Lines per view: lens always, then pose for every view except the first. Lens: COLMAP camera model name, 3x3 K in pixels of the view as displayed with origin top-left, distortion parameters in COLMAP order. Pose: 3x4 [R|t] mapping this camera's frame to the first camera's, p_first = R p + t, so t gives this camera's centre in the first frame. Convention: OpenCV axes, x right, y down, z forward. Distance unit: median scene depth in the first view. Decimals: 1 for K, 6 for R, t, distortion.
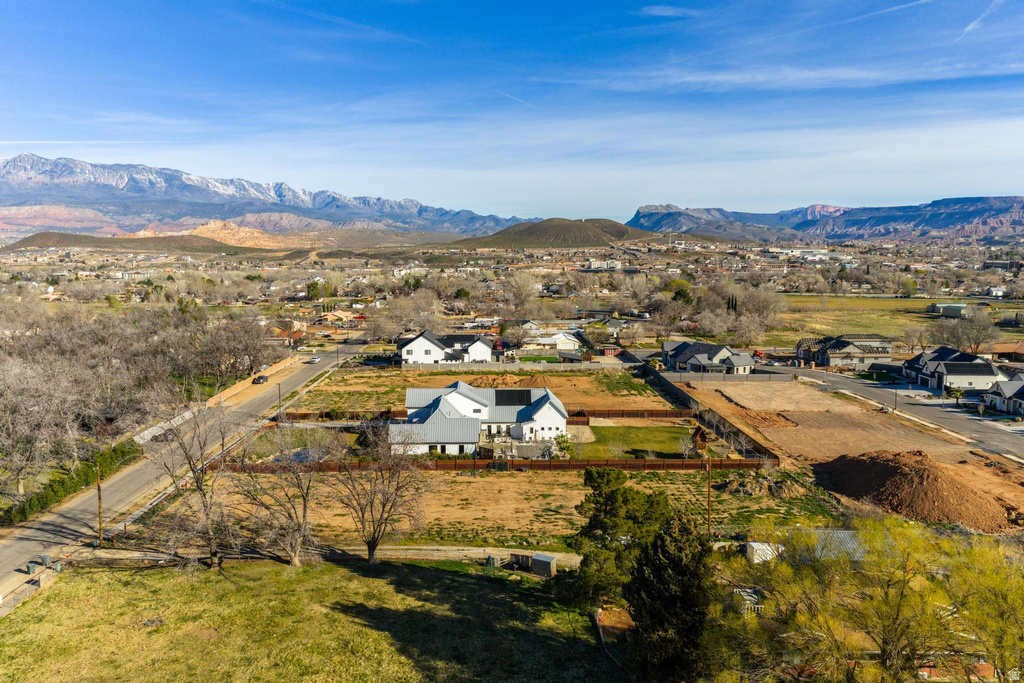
lens RADIAL K [[842.6, 0, 512.0], [0, 842.6, 341.5], [0, 0, 1]] dist [0.101503, -0.048559]
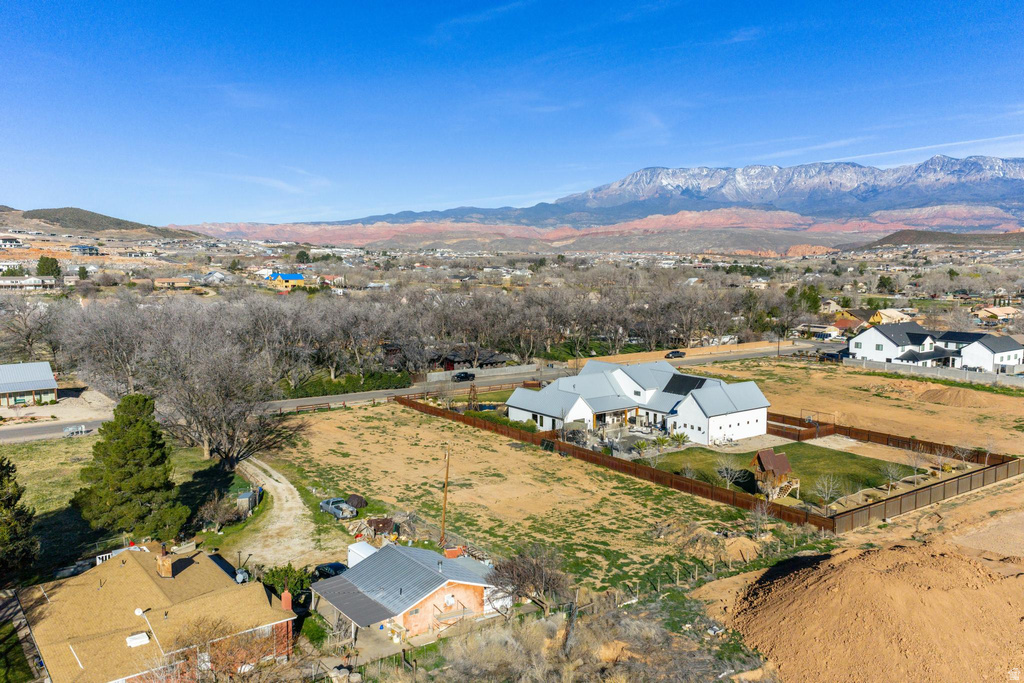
lens RADIAL K [[842.6, 0, 512.0], [0, 842.6, 341.5], [0, 0, 1]] dist [0.101503, -0.048559]
pose [[0.575369, 0.088925, -0.813045, 0.357124], [-0.088106, 0.995026, 0.046479, -0.000116], [0.813134, 0.044892, 0.580342, 0.232232]]
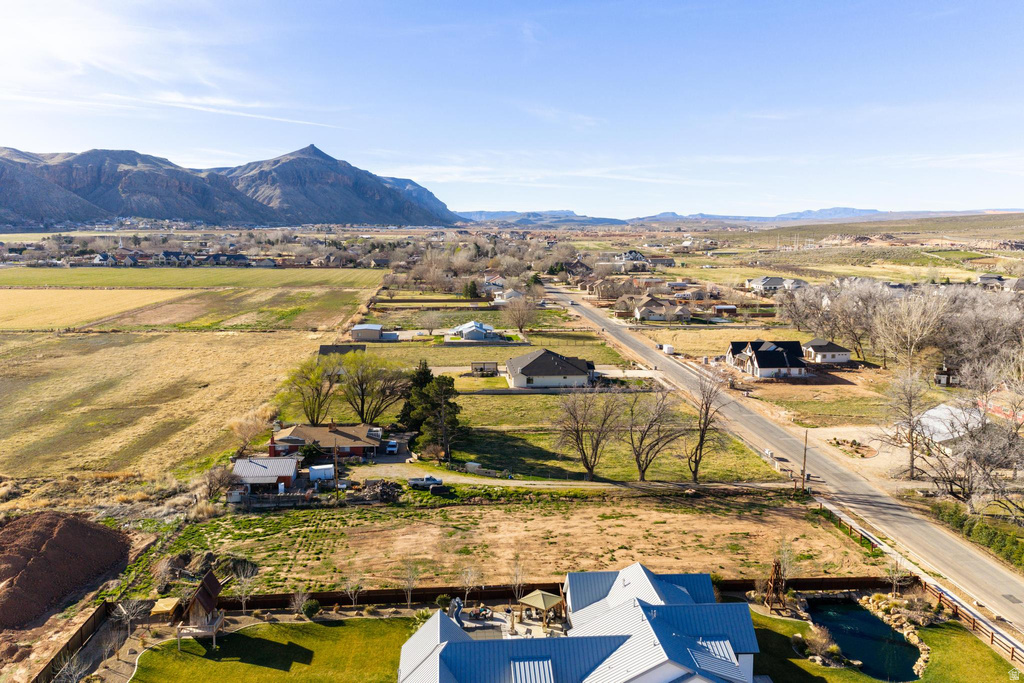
lens RADIAL K [[842.6, 0, 512.0], [0, 842.6, 341.5], [0, 0, 1]] dist [0.101503, -0.048559]
pose [[-0.998291, 0.002040, -0.058409, 0.019767], [-0.012325, 0.969567, 0.244514, -0.119229], [0.057131, 0.244816, -0.967885, 0.855869]]
